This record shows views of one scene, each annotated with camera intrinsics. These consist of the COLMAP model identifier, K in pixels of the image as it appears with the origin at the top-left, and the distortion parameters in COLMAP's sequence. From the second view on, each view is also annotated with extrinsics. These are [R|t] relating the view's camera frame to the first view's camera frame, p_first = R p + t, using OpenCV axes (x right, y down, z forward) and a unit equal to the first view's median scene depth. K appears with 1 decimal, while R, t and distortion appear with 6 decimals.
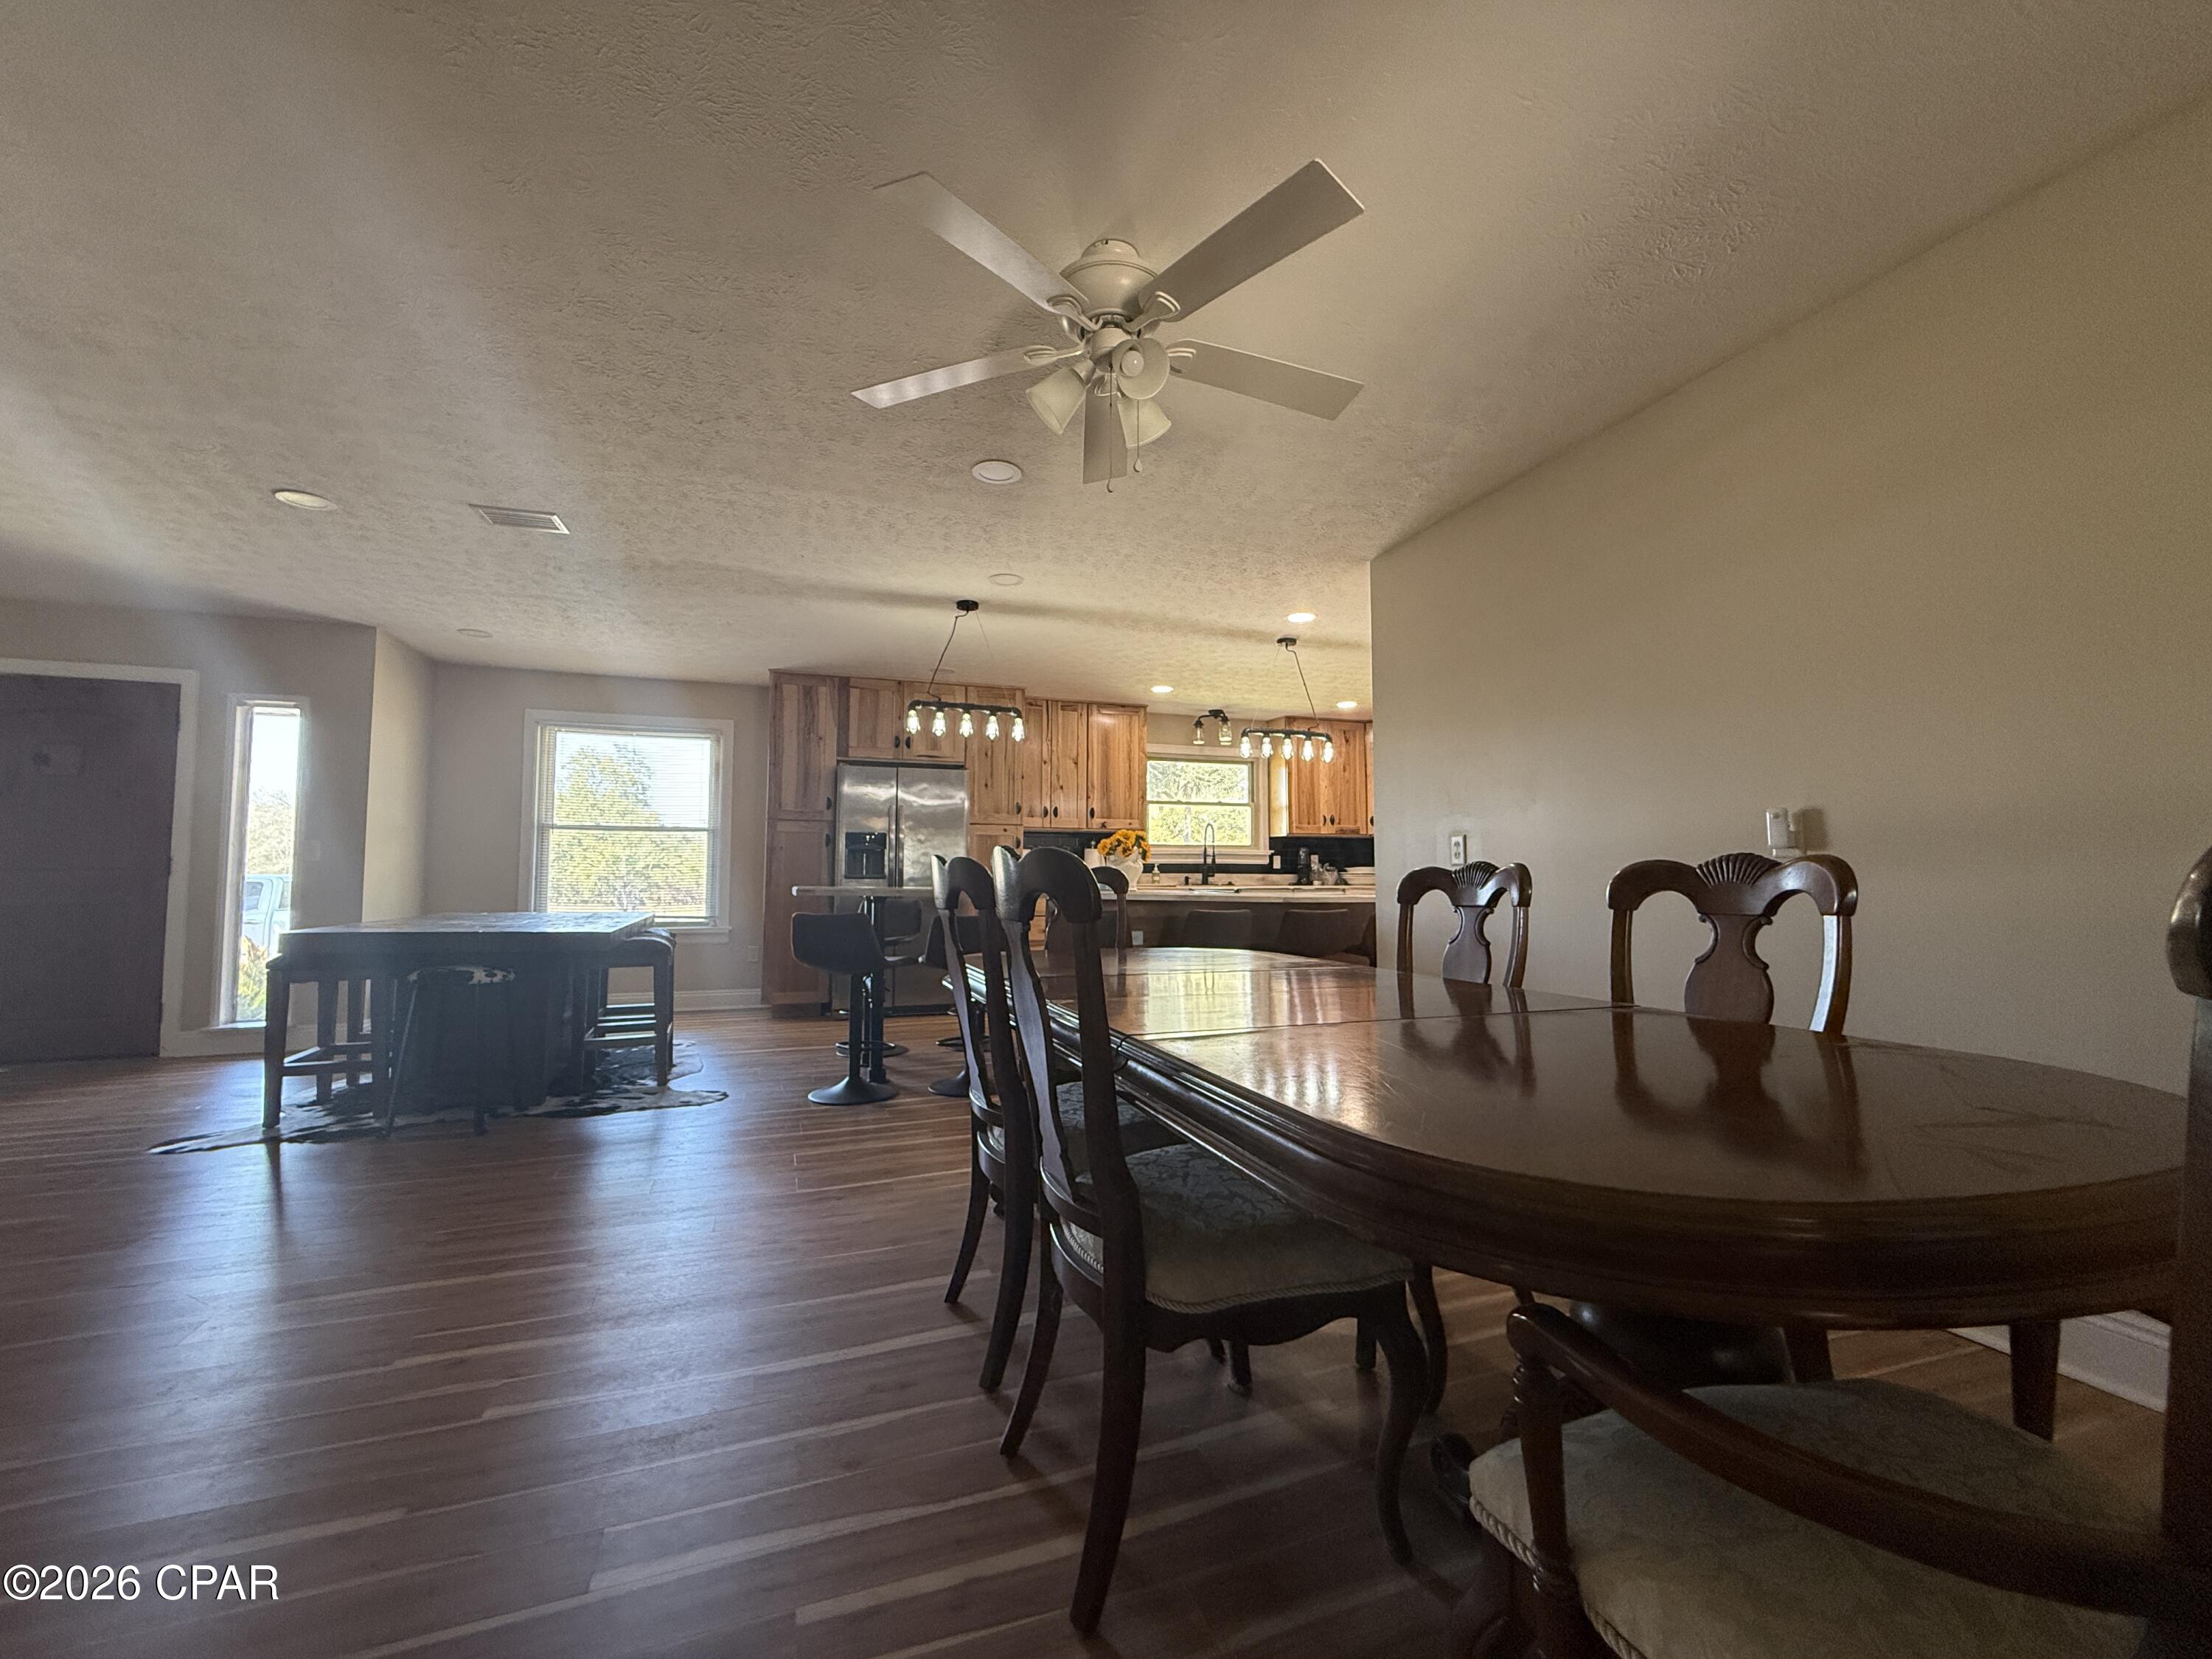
lens RADIAL K [[886.1, 0, 1107.0], [0, 886.1, 825.5], [0, 0, 1]] dist [-0.021835, -0.000029]
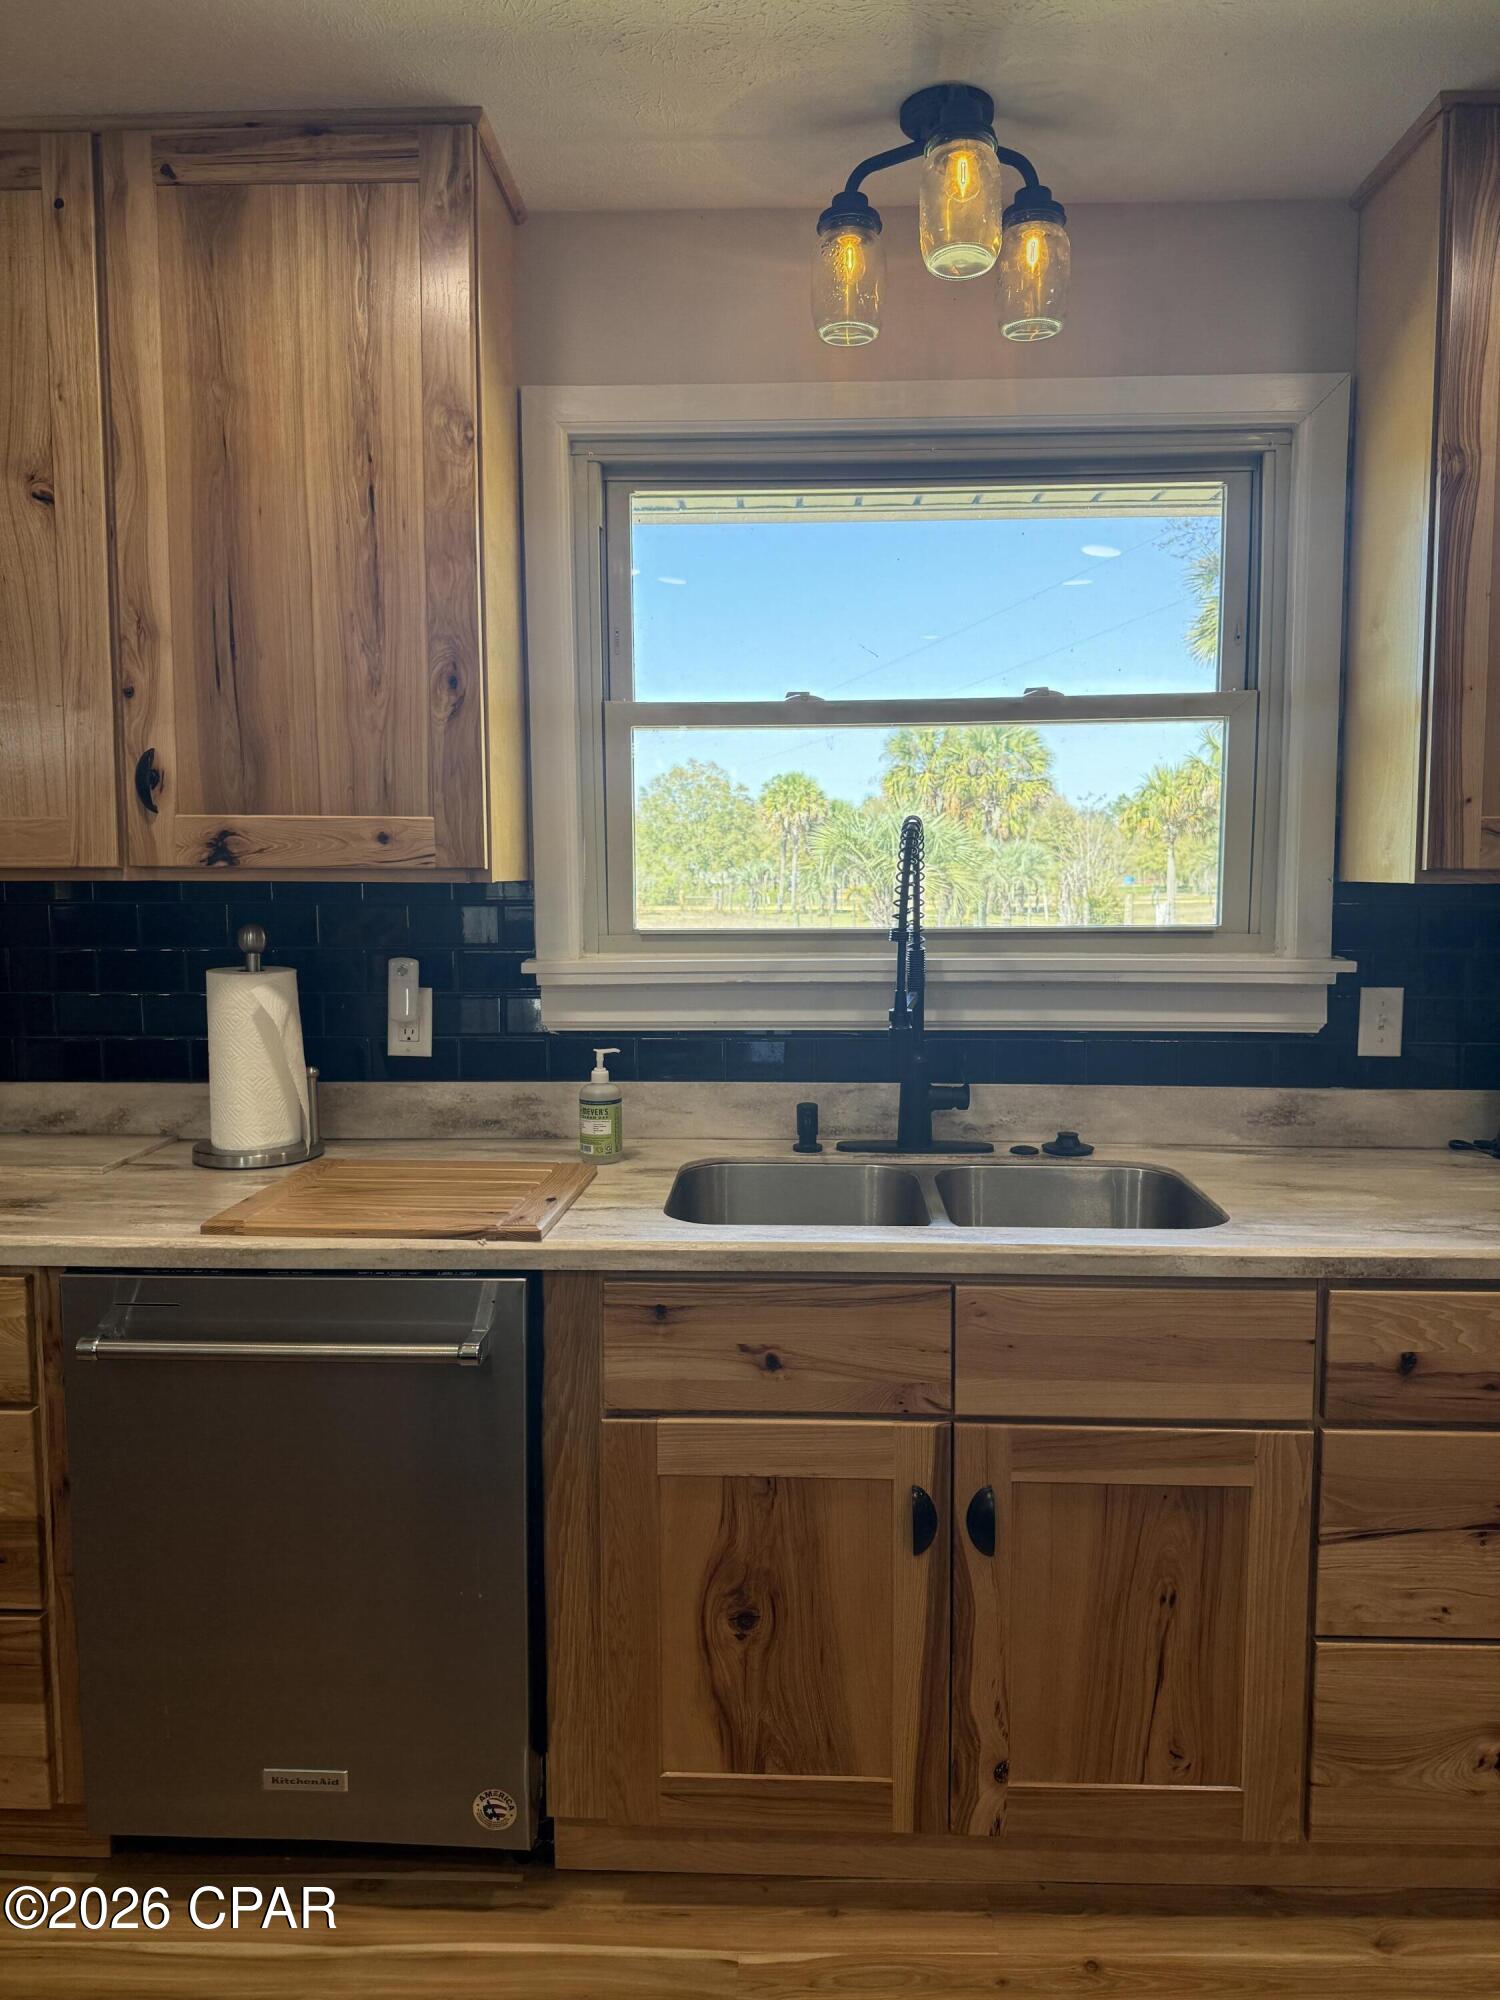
lens RADIAL K [[1391.4, 0, 748.6], [0, 1391.4, 1000.7], [0, 0, 1]] dist [0.010440, -0.003984]
pose [[0.923180, 0.031383, -0.383086, 0.184337], [0.024040, 0.989996, 0.139034, -0.005025], [0.383616, -0.137563, 0.913189, 0.702098]]
